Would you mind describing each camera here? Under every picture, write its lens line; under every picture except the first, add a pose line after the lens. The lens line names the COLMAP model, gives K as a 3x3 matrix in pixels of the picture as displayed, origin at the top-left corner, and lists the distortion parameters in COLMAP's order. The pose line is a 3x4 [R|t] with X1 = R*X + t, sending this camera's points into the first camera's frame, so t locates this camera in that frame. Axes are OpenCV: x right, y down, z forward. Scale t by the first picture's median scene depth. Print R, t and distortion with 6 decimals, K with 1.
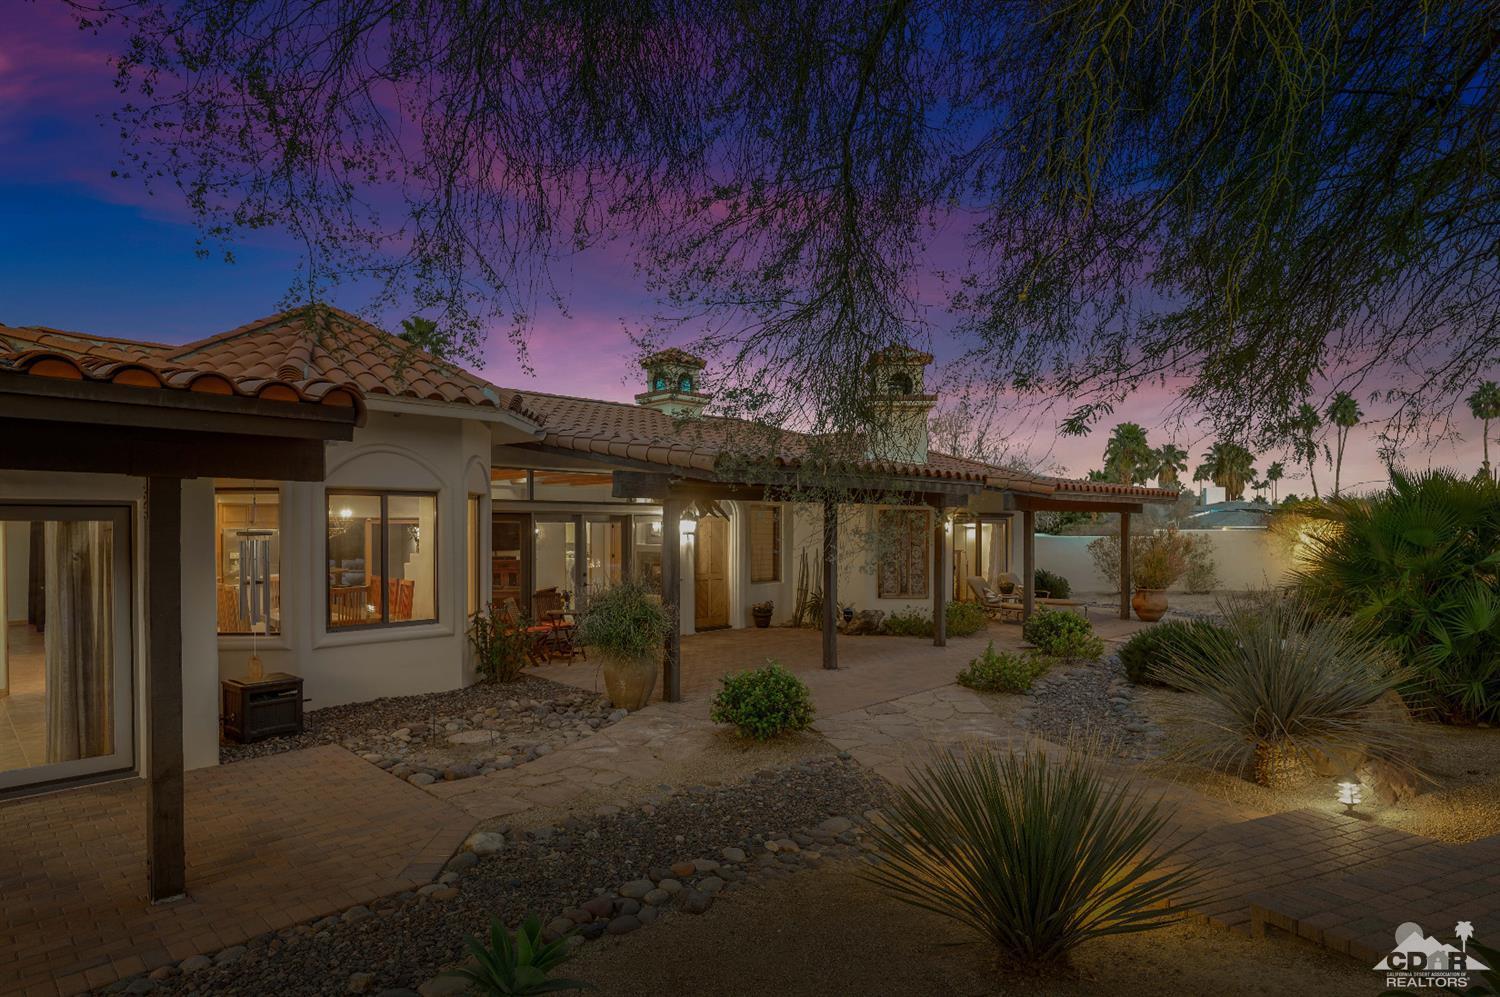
lens RADIAL K [[816.6, 0, 740.3], [0, 816.6, 517.4], [0, 0, 1]] dist [-0.004302, -0.000871]
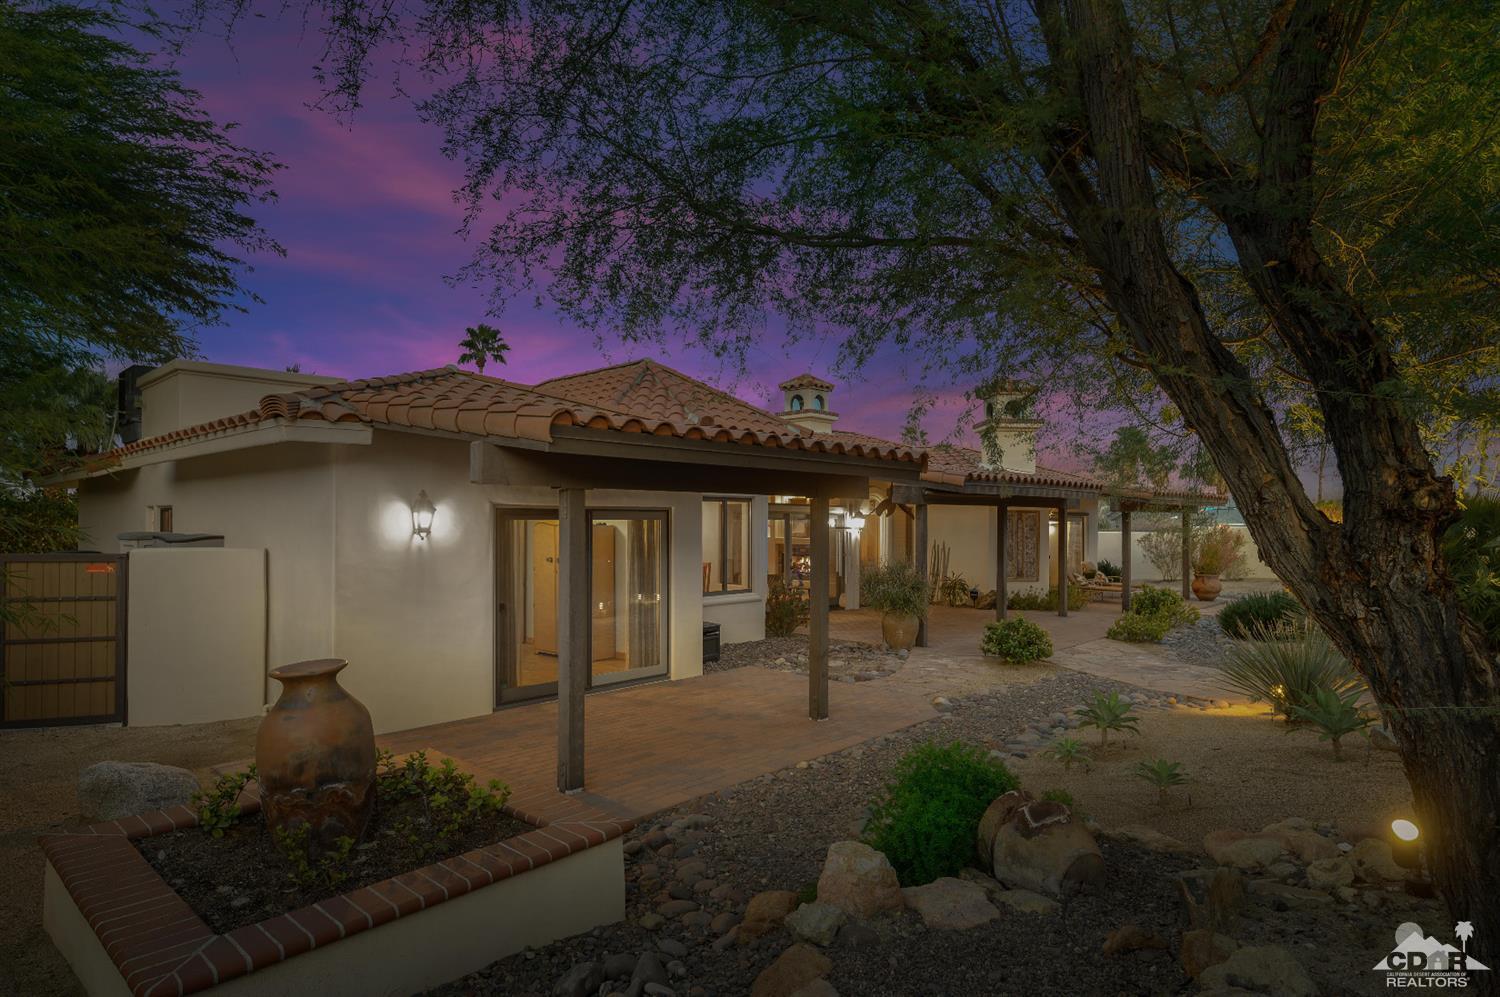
lens RADIAL K [[816.6, 0, 740.3], [0, 816.6, 517.4], [0, 0, 1]] dist [-0.004302, -0.000871]
pose [[0.999787, 0.003790, 0.020297, -0.271604], [-0.003910, 0.999975, 0.005869, -0.004613], [-0.020274, -0.005947, 0.999777, -0.262066]]
